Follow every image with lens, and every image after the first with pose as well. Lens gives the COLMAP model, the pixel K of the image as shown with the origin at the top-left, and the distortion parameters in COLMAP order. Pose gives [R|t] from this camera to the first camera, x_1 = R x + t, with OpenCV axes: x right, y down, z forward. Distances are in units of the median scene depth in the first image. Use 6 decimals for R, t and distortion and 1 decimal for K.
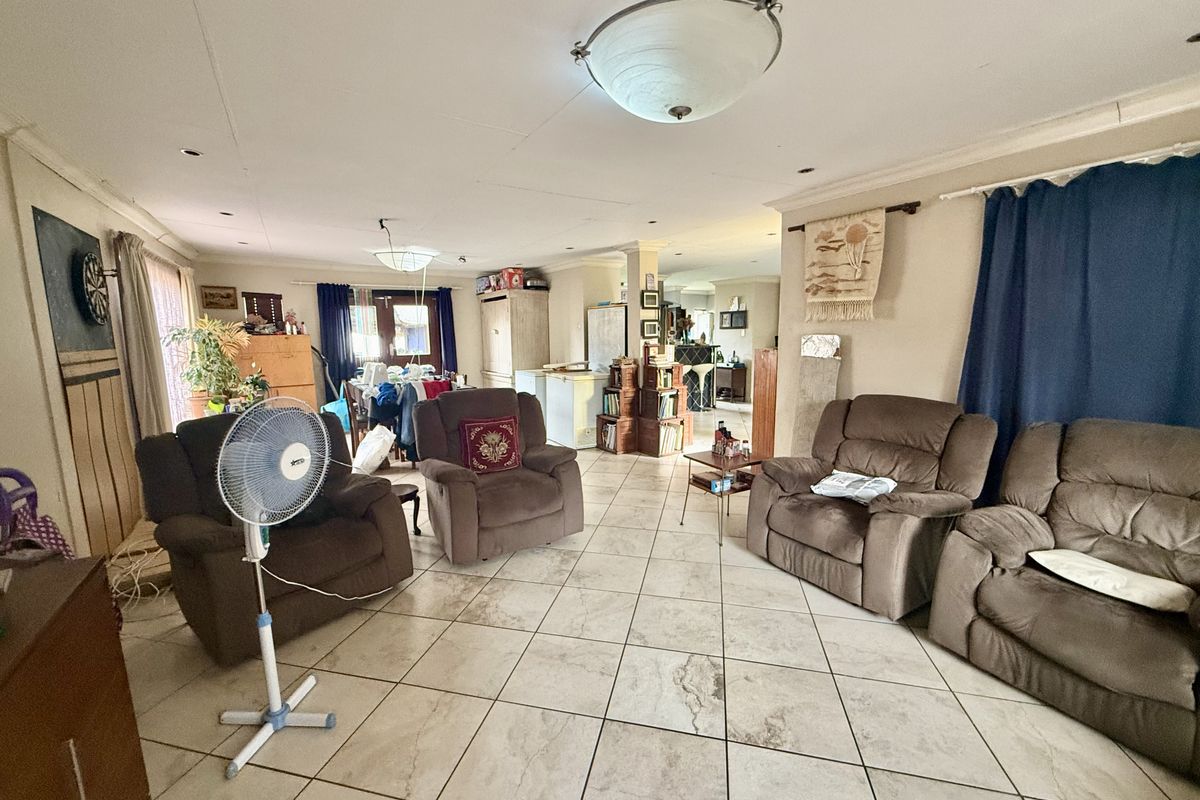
lens RADIAL K [[478.9, 0, 599.7], [0, 478.9, 401.9], [0, 0, 1]] dist [0.001935, 0.000284]
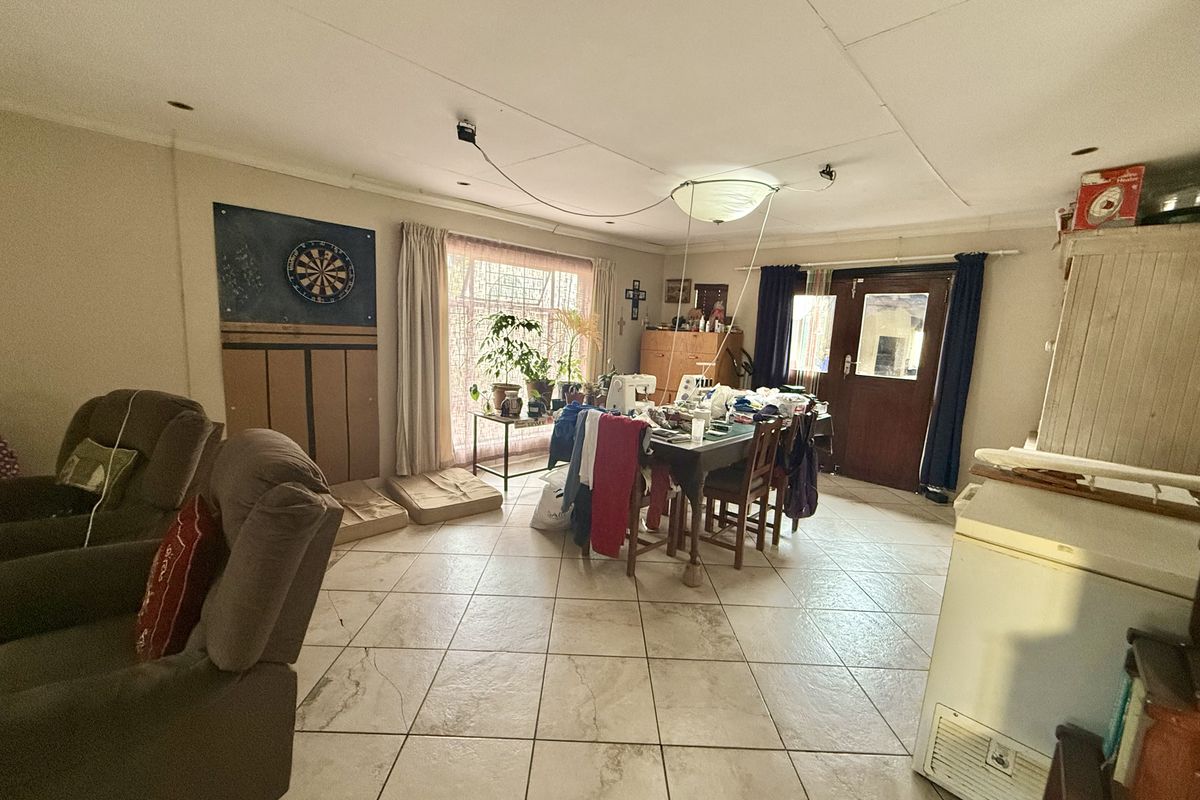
lens RADIAL K [[478.9, 0, 596.9], [0, 478.9, 401.0], [0, 0, 1]] dist [0.001935, 0.000284]
pose [[0.205081, 0.170496, -0.963781, 0.113781], [-0.194154, 0.972228, 0.130677, -0.086981], [0.959295, 0.160323, 0.232488, 0.585258]]
